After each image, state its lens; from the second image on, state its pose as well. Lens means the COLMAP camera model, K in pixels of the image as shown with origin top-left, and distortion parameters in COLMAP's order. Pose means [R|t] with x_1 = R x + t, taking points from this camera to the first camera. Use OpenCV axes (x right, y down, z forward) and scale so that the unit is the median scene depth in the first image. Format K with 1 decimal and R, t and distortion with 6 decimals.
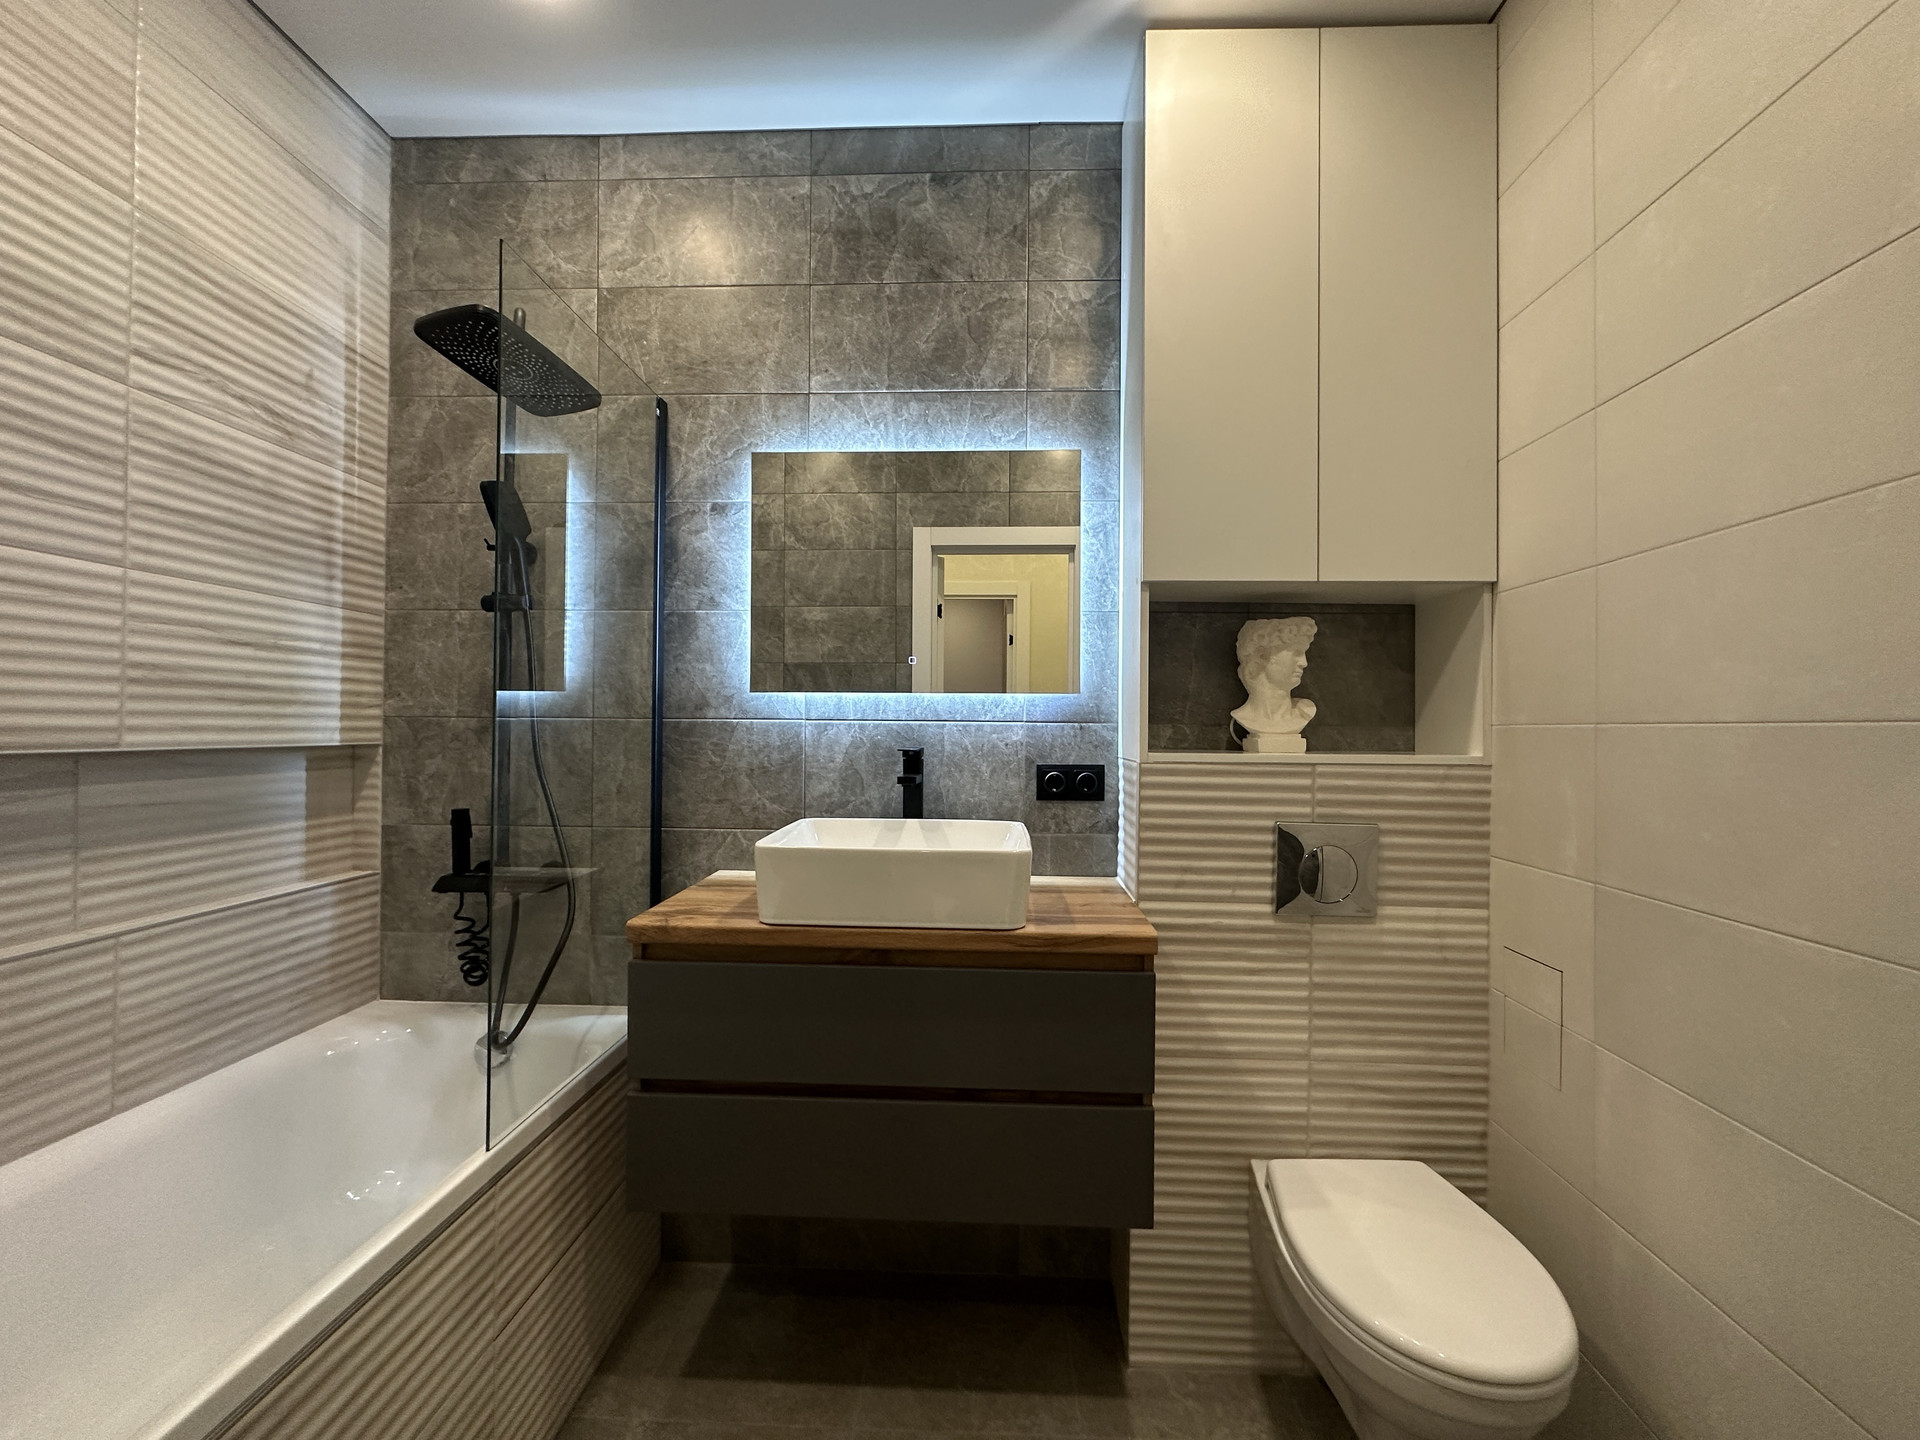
lens RADIAL K [[763.5, 0, 956.9], [0, 763.5, 718.2], [0, 0, 1]] dist [-0.003073, 0.001074]
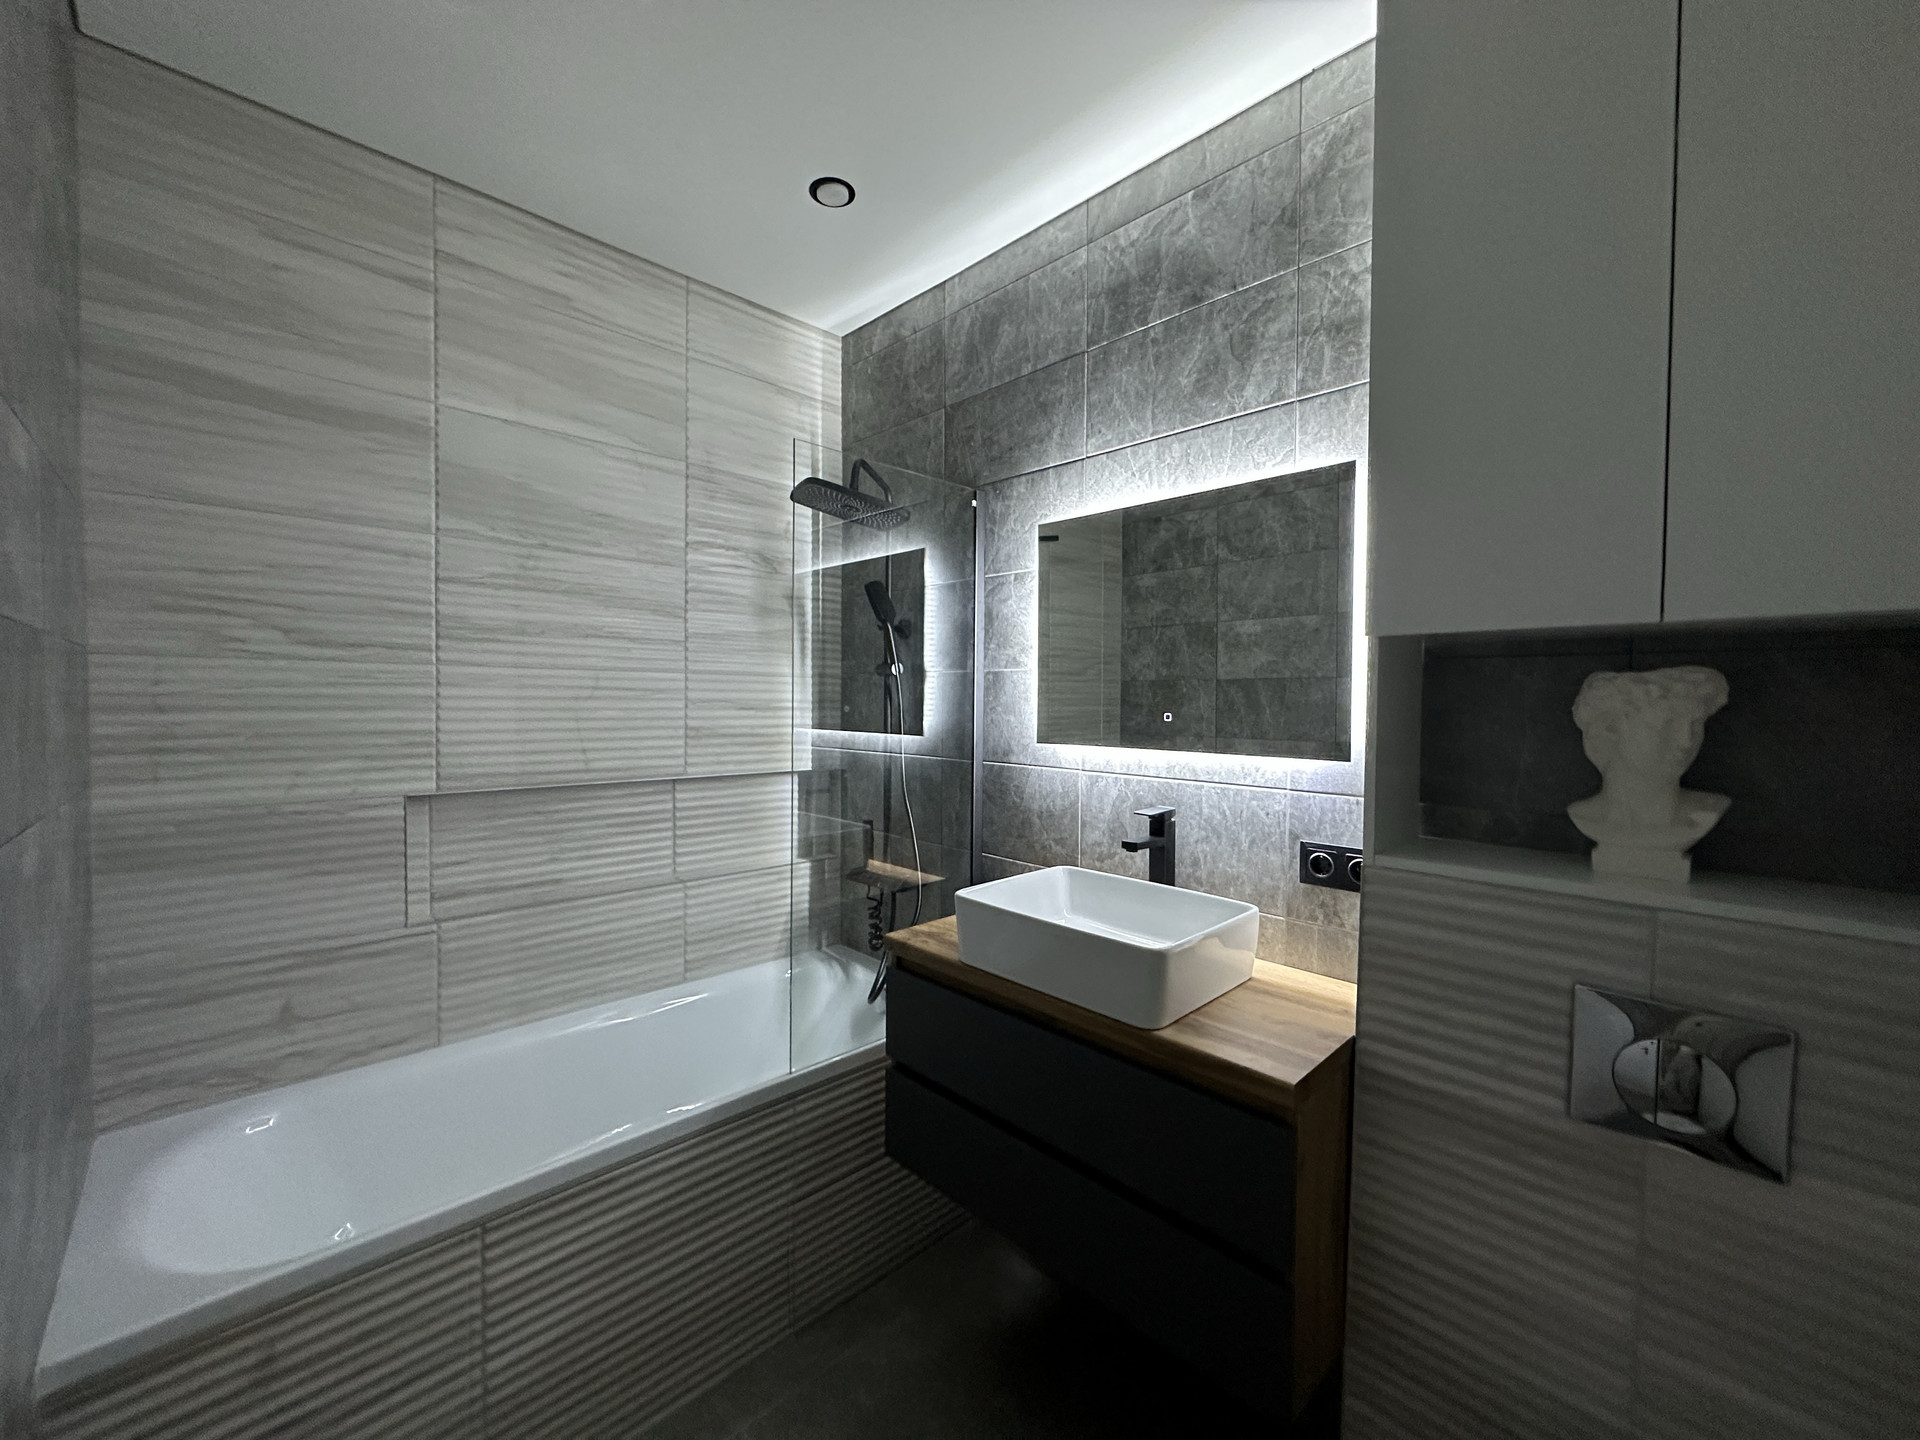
lens RADIAL K [[763.5, 0, 961.0], [0, 763.5, 715.1], [0, 0, 1]] dist [-0.003073, 0.001074]
pose [[0.724509, 0.013814, -0.689127, 0.409272], [0.005257, 0.999659, 0.025565, -0.102512], [0.689245, -0.022145, 0.724189, 0.121143]]
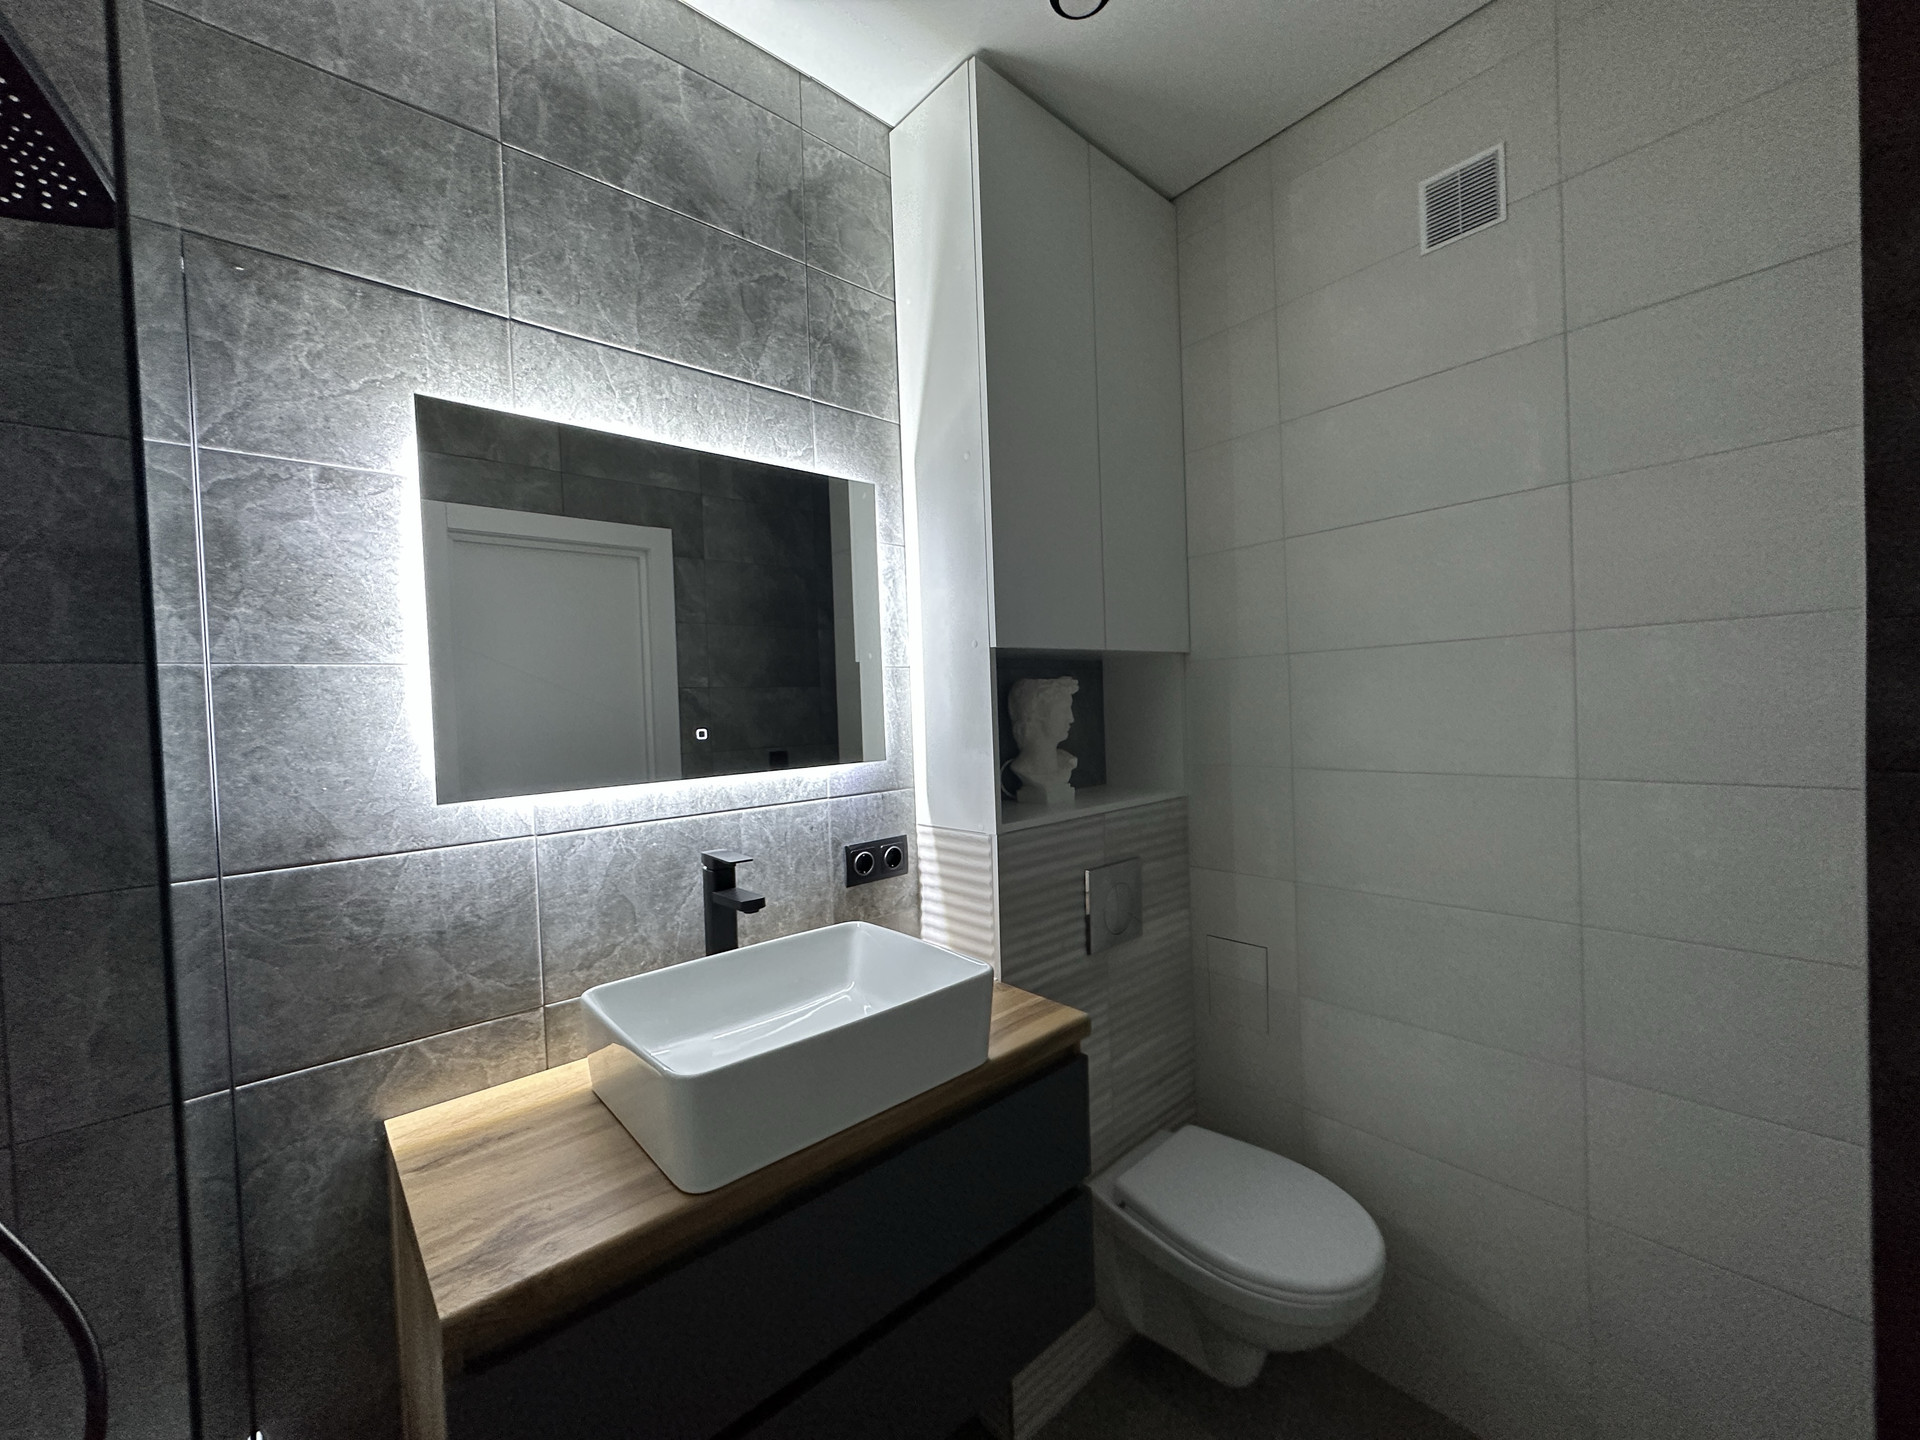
lens RADIAL K [[763.5, 0, 958.5], [0, 763.5, 717.5], [0, 0, 1]] dist [-0.003073, 0.001074]
pose [[0.715680, -0.048552, 0.696738, -0.386542], [0.036774, 0.998817, 0.031828, -0.104421], [-0.697459, 0.002843, 0.716619, 0.293806]]
